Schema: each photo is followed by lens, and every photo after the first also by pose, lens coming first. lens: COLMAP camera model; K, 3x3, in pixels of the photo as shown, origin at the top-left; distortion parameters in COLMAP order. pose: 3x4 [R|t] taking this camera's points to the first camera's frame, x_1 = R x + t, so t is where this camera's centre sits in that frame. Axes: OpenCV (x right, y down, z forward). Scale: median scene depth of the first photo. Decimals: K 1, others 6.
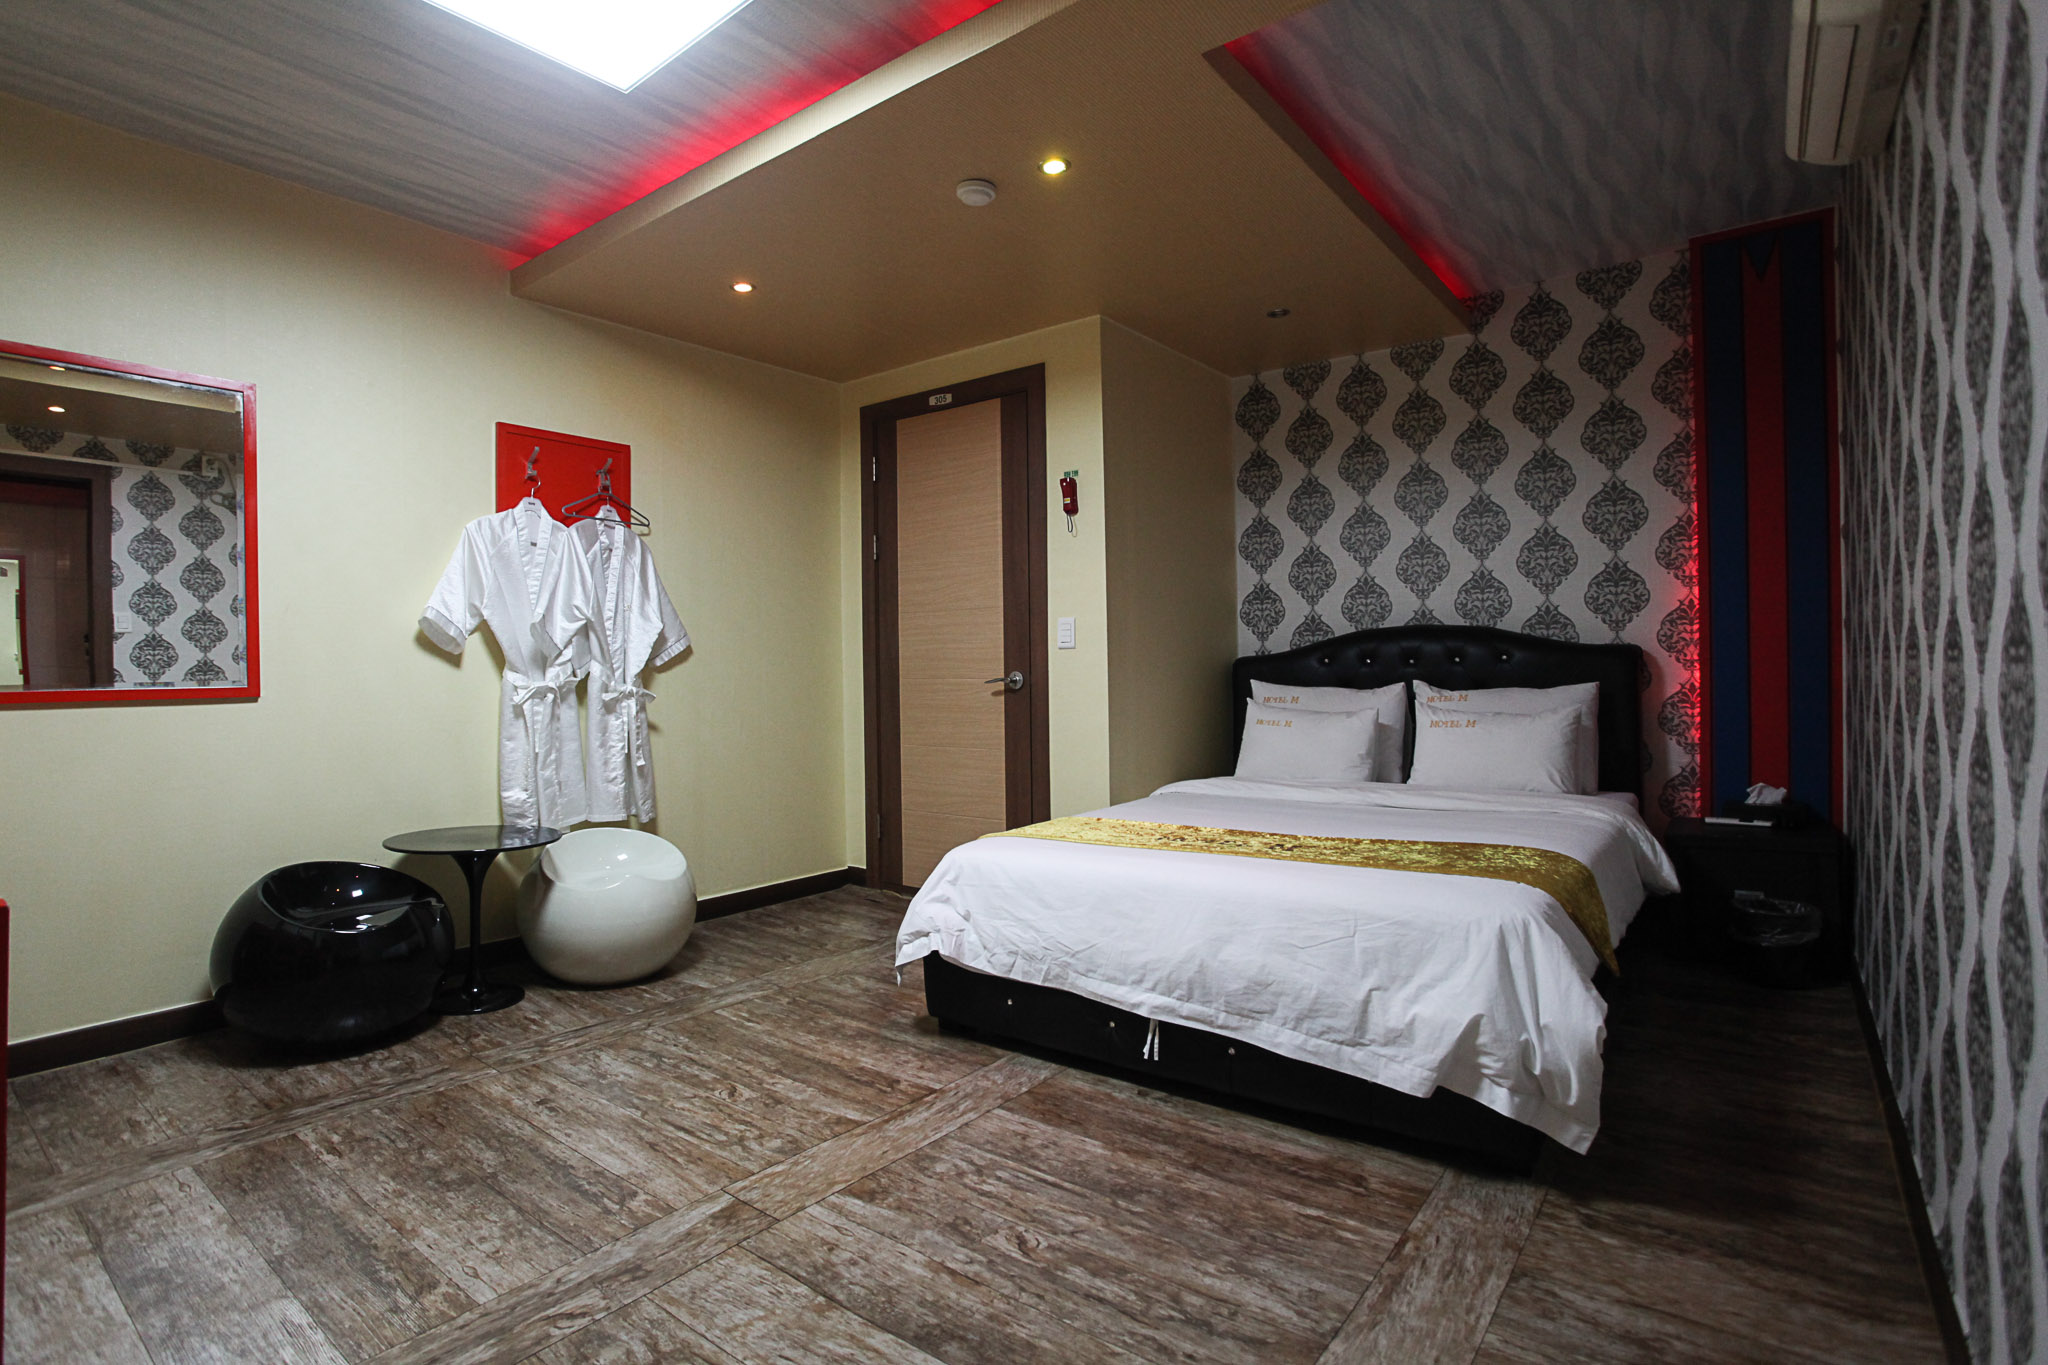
lens RADIAL K [[994.6, 0, 1011.8], [0, 994.6, 675.6], [0, 0, 1]] dist [-0.071606, 0.030347]
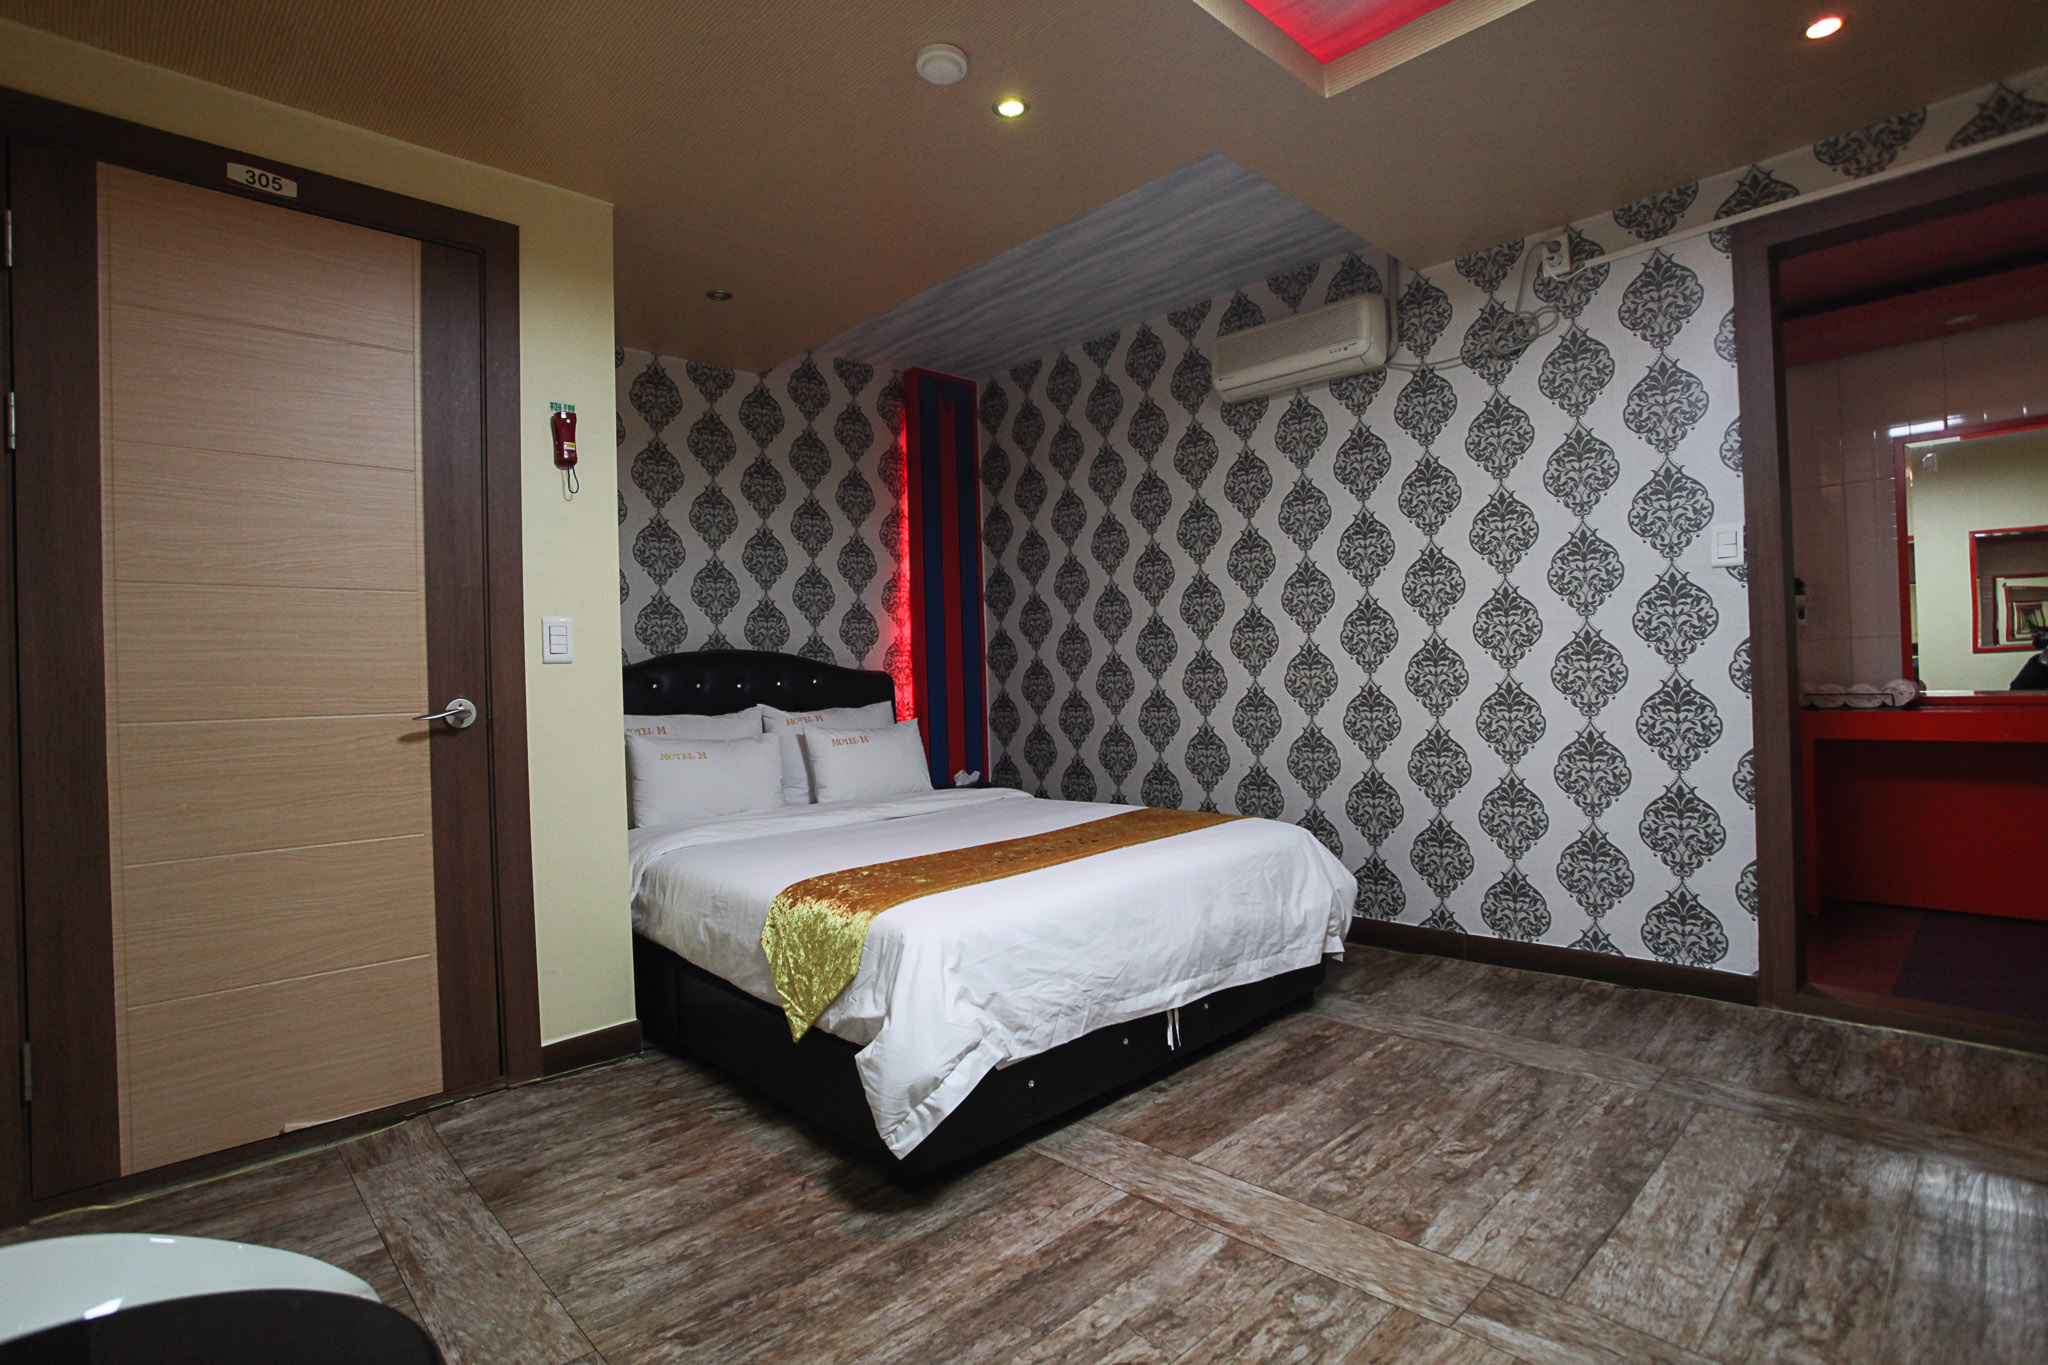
lens RADIAL K [[994.6, 0, 1011.8], [0, 994.6, 675.6], [0, 0, 1]] dist [-0.071606, 0.030347]
pose [[0.154633, 0.015610, 0.987849, -0.957712], [0.038188, 0.999034, -0.021765, 0.013311], [-0.987234, 0.041089, 0.153887, 1.035959]]
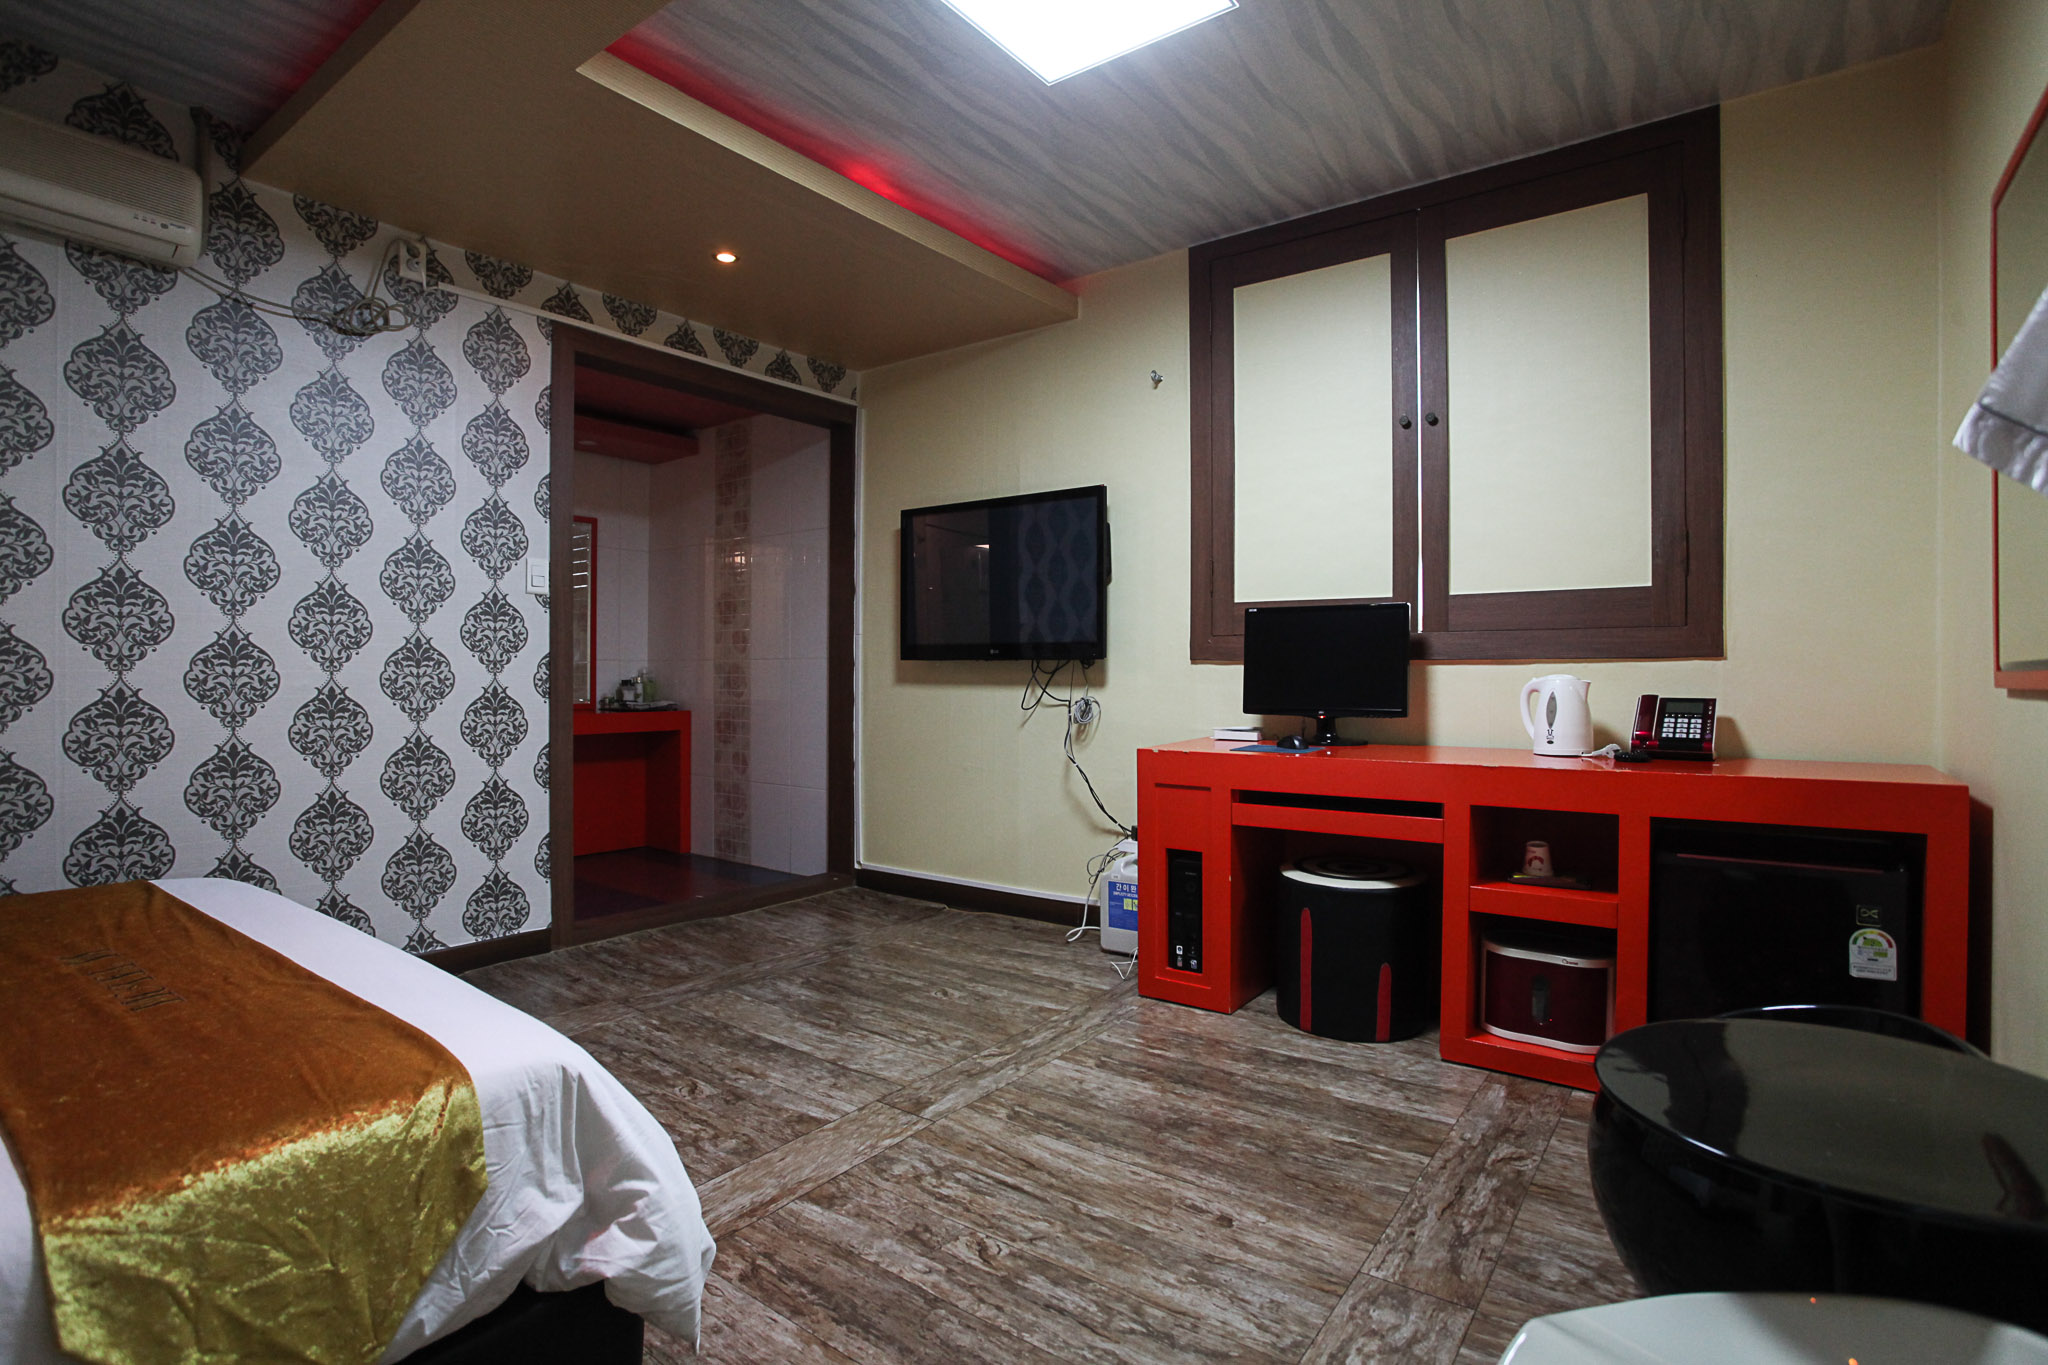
lens RADIAL K [[994.6, 0, 1011.8], [0, 994.6, 675.6], [0, 0, 1]] dist [-0.071606, 0.030347]
pose [[-0.999812, 0.011871, -0.015320, -0.323800], [0.011764, 0.999906, 0.007041, 0.006410], [0.015402, 0.006859, -0.999858, 1.830942]]
